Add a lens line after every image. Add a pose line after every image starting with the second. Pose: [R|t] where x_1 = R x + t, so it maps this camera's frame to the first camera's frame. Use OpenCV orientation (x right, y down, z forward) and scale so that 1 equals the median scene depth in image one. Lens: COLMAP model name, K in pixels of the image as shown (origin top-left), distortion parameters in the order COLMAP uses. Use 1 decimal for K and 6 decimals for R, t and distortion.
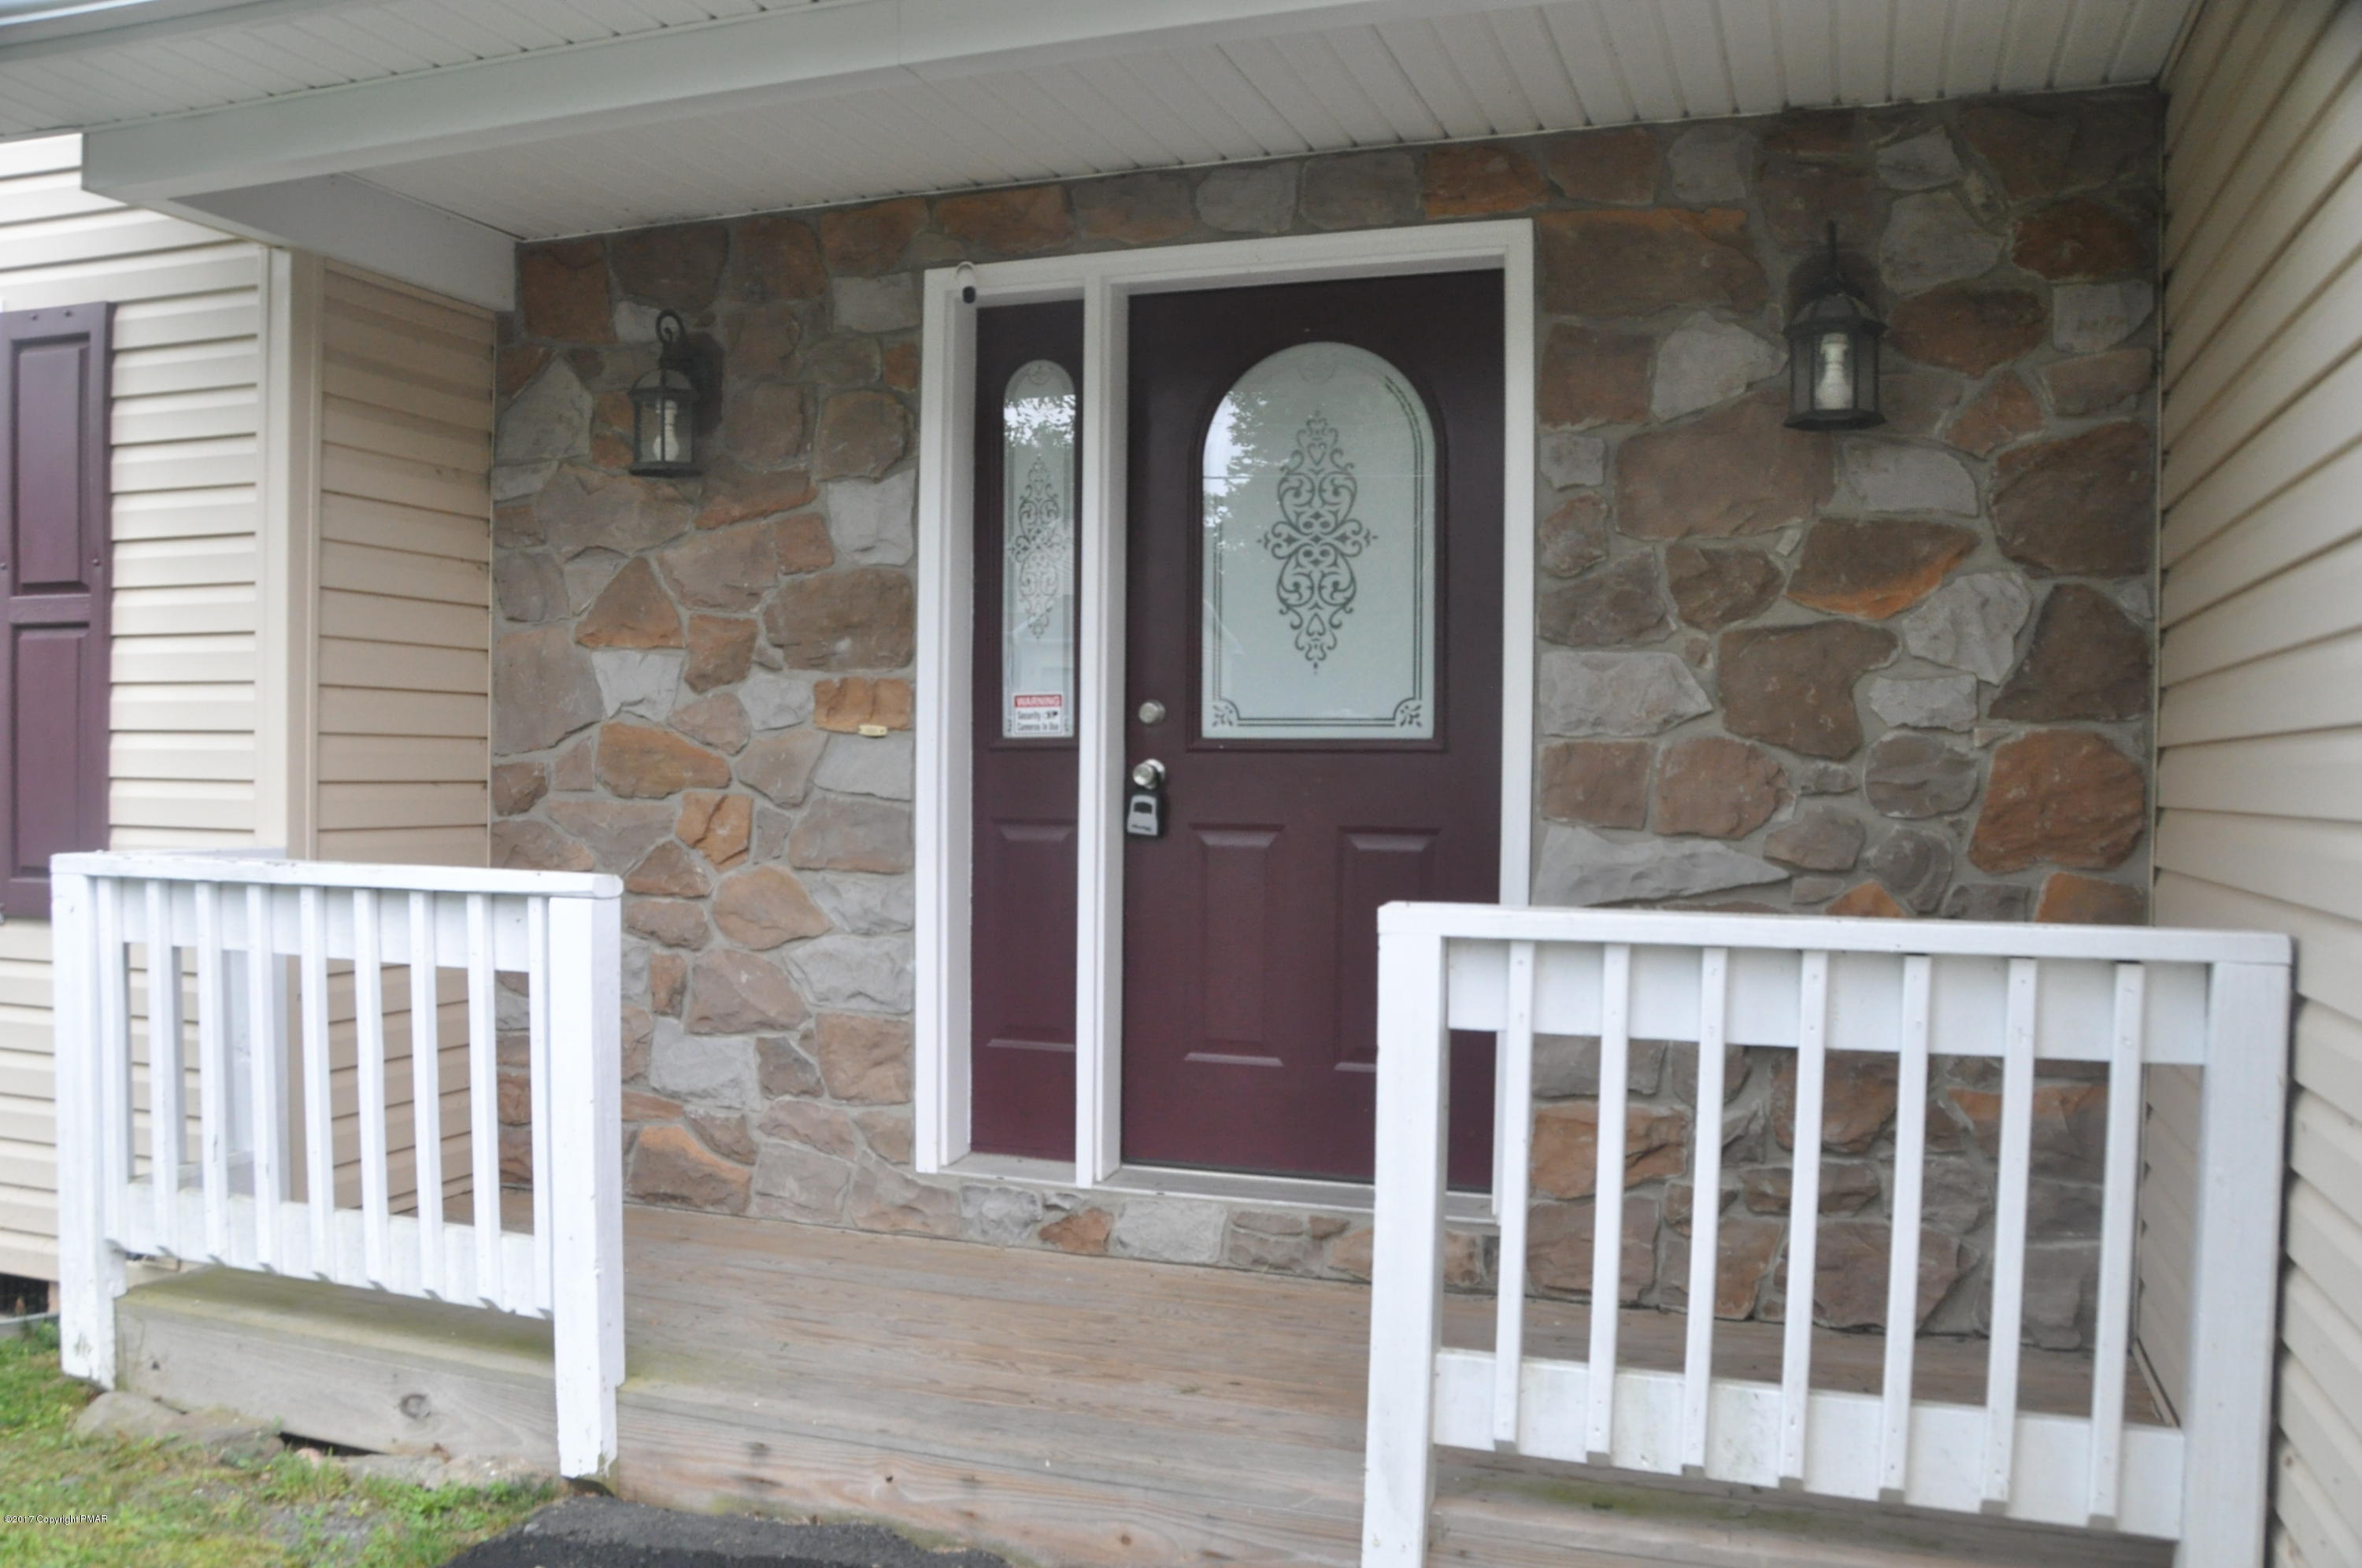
lens RADIAL K [[1856.3, 0, 1181.8], [0, 1856.3, 826.3], [0, 0, 1]] dist [-0.134788, 0.091937]
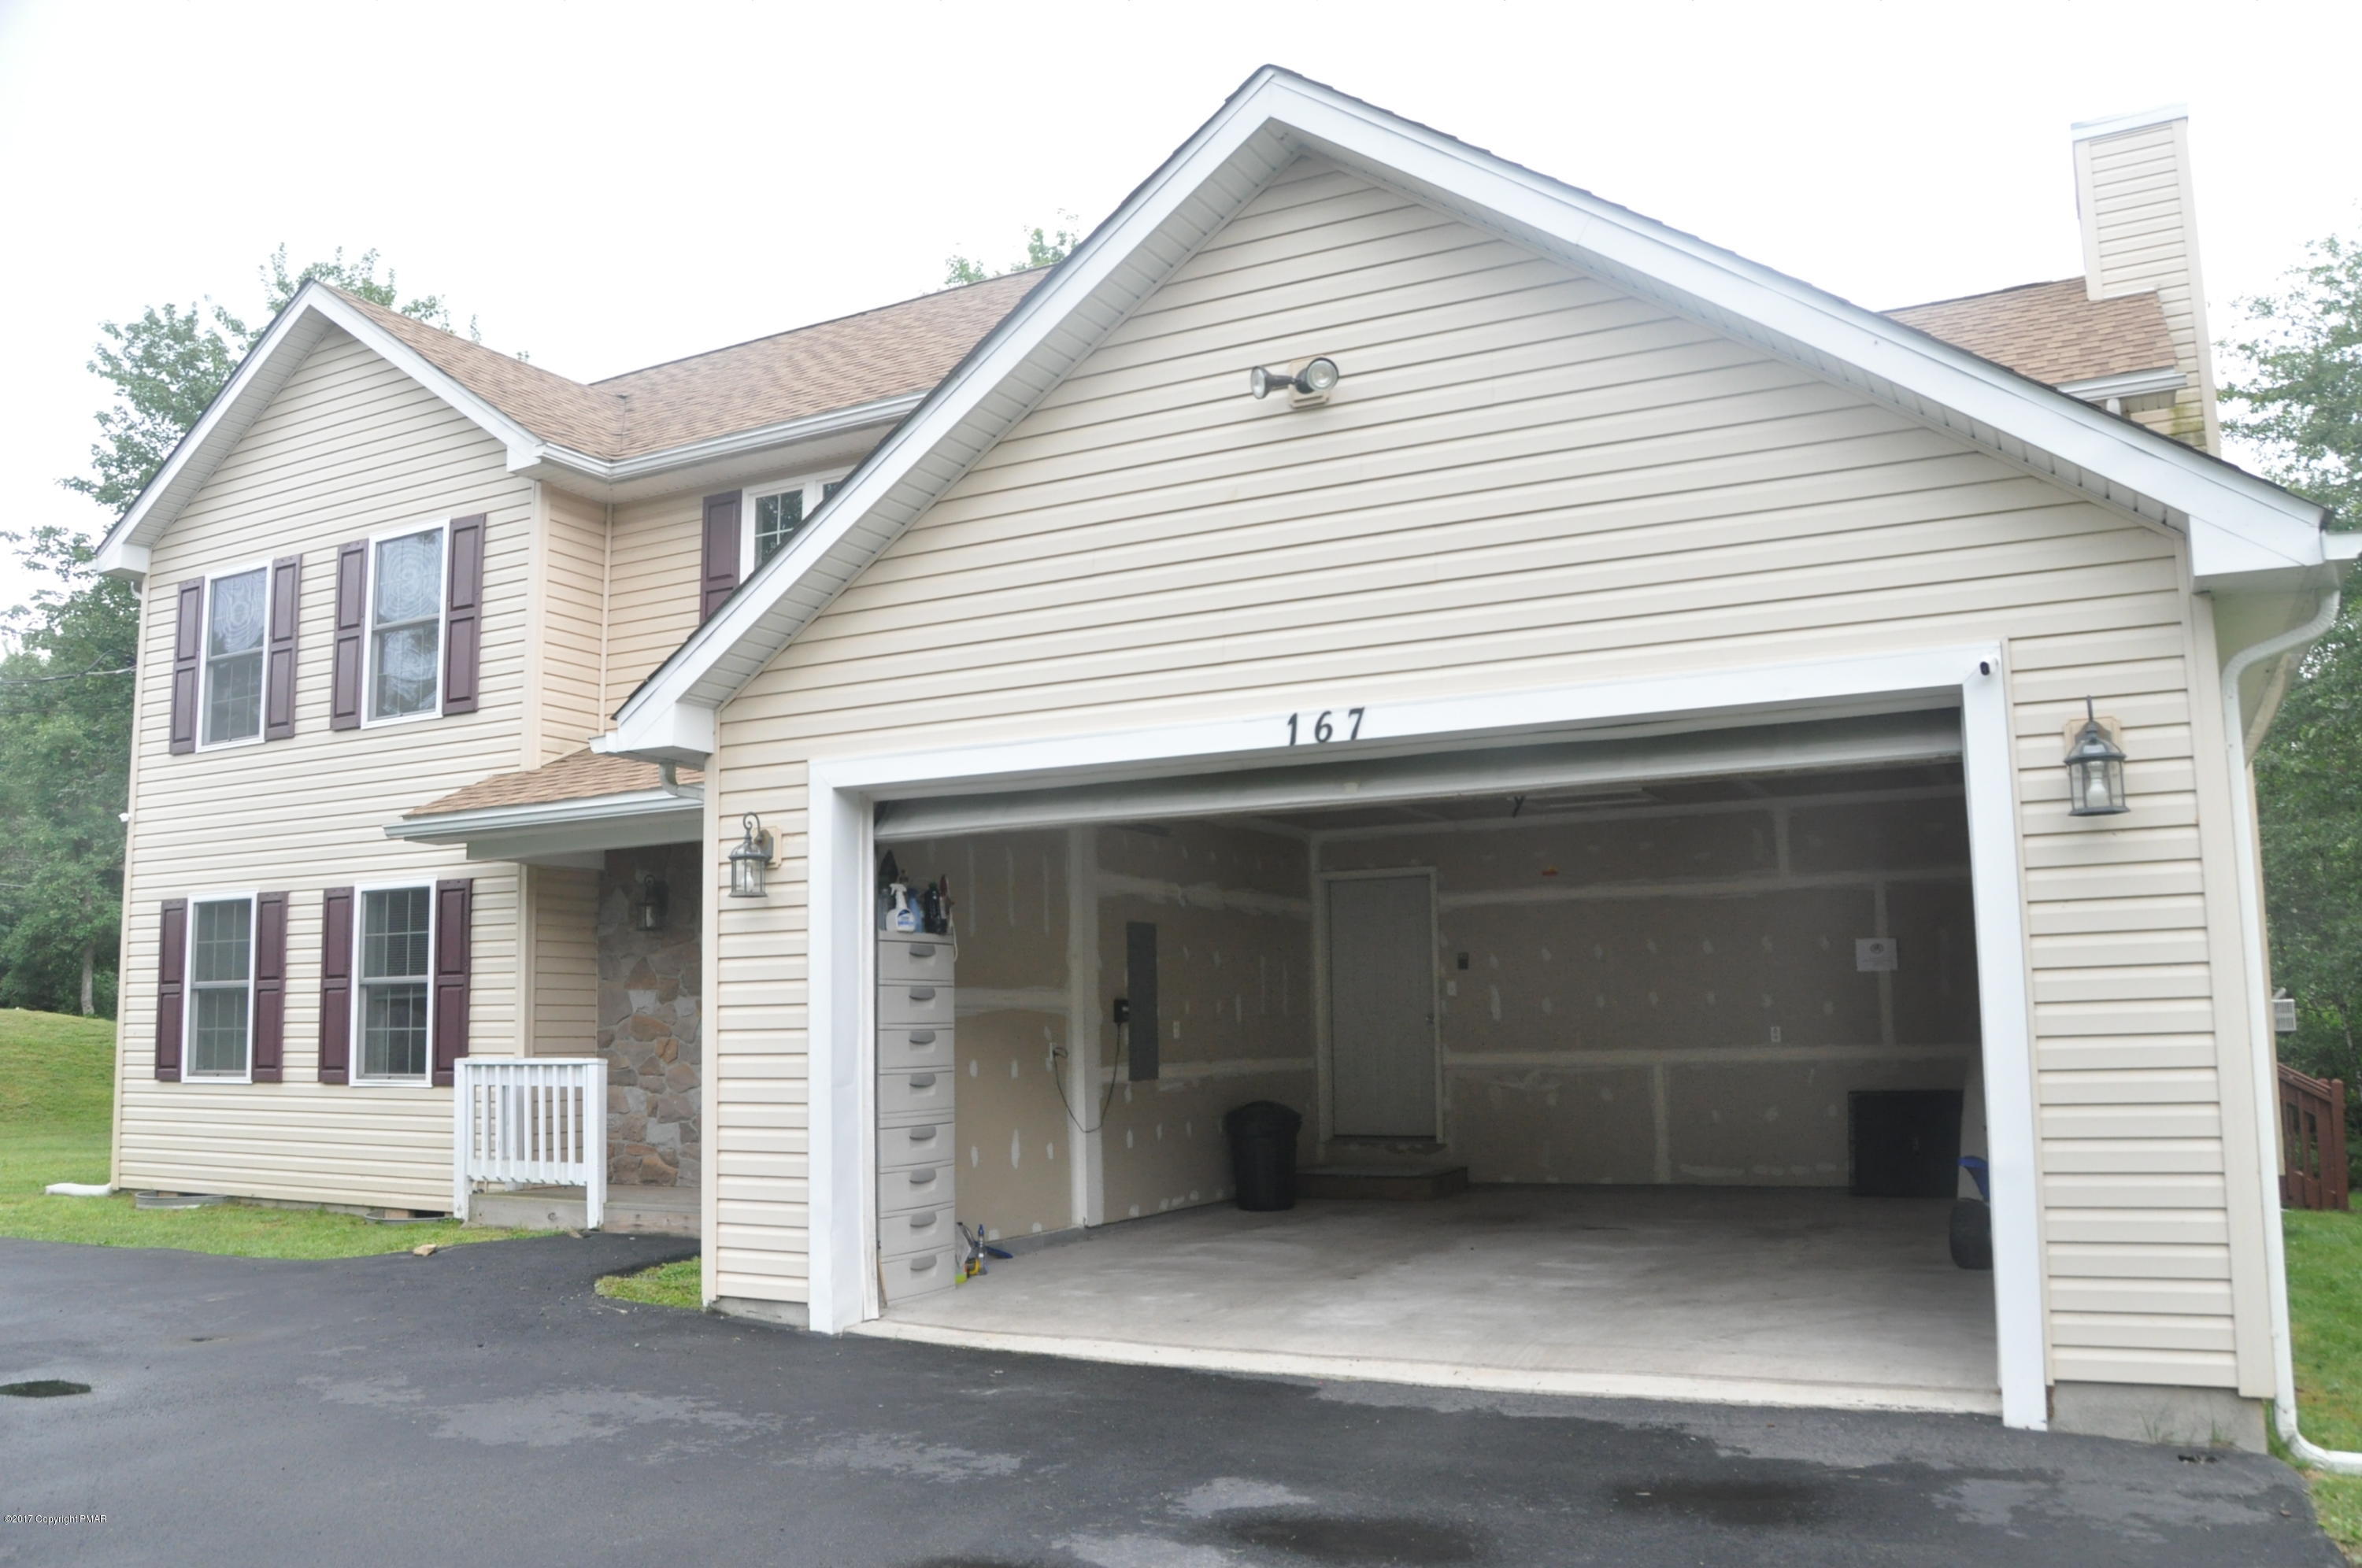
lens RADIAL K [[1856.3, 0, 1173.6], [0, 1856.3, 796.6], [0, 0, 1]] dist [-0.134788, 0.091937]
pose [[0.987736, -0.048703, -0.148342, 1.032654], [0.025793, 0.987949, -0.152614, 0.070595], [0.153987, 0.146916, 0.977089, -1.847817]]
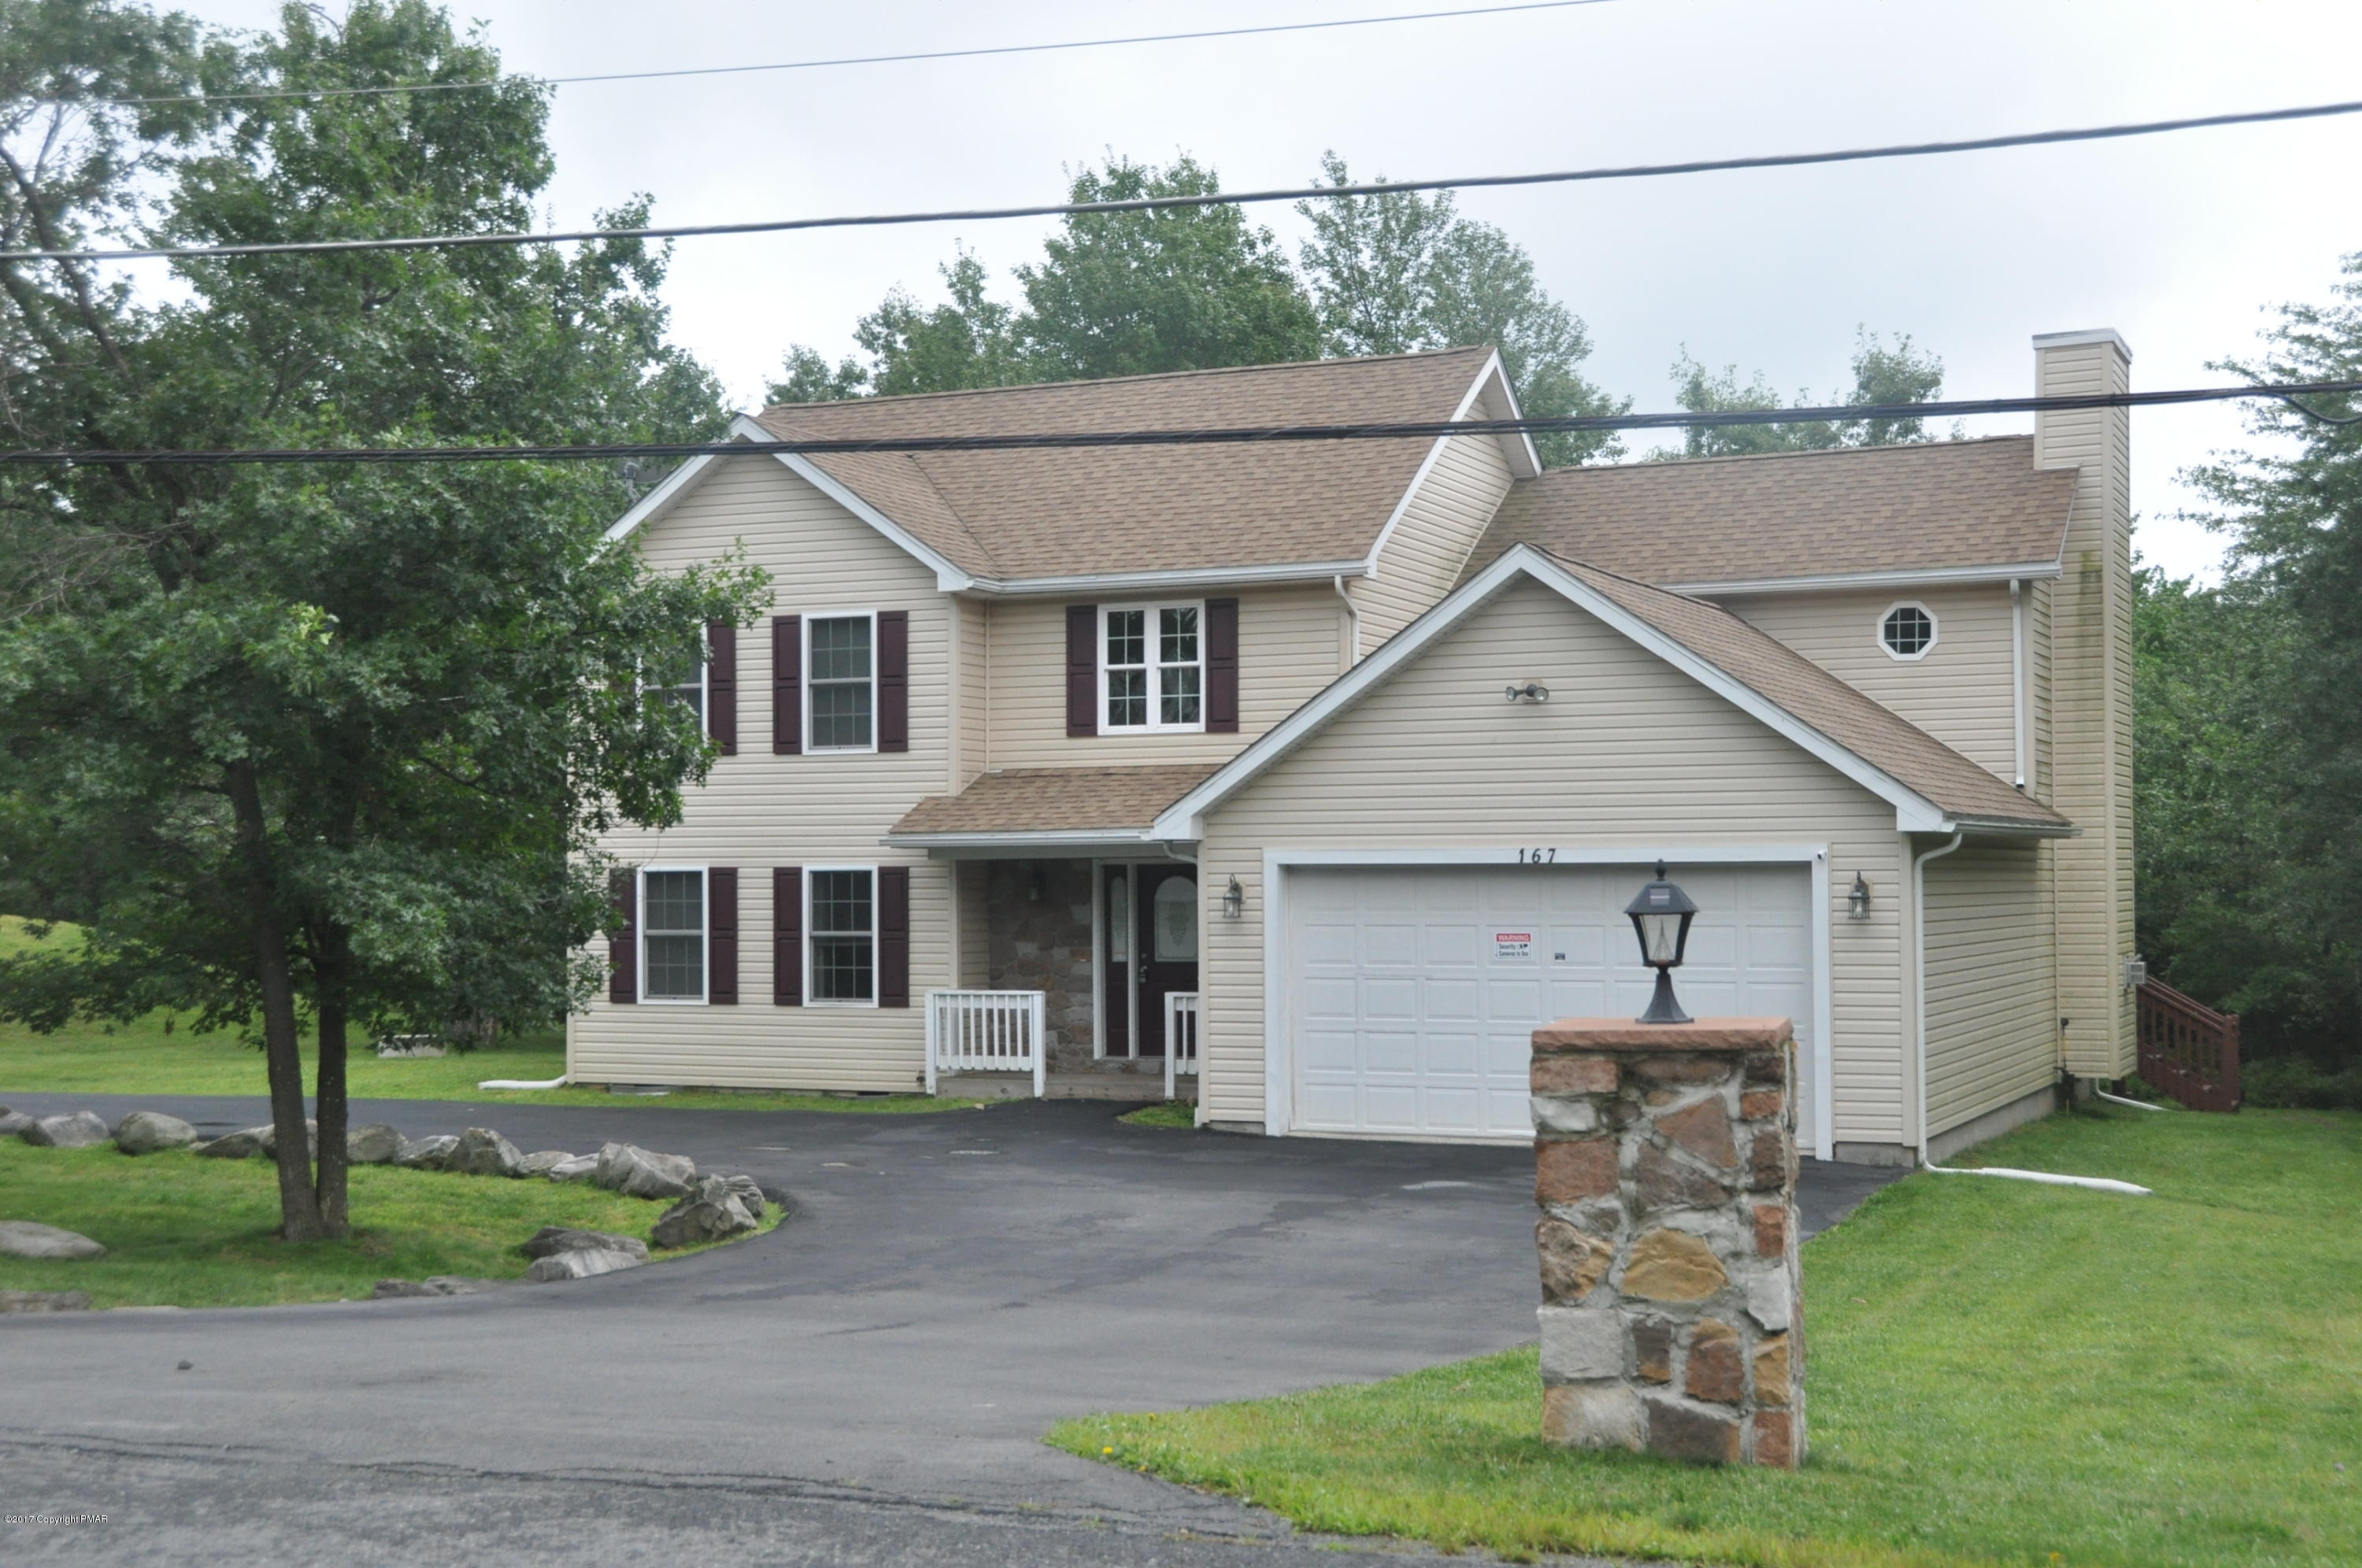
lens RADIAL K [[2949.3, 0, 1190.2], [0, 2949.3, 807.0], [0, 0, 1]] dist [0.106922, 0.000000]
pose [[0.995575, -0.022199, -0.091308, 0.767055], [0.017656, 0.998580, -0.050265, -0.059646], [0.092295, 0.048431, 0.994553, -6.227133]]
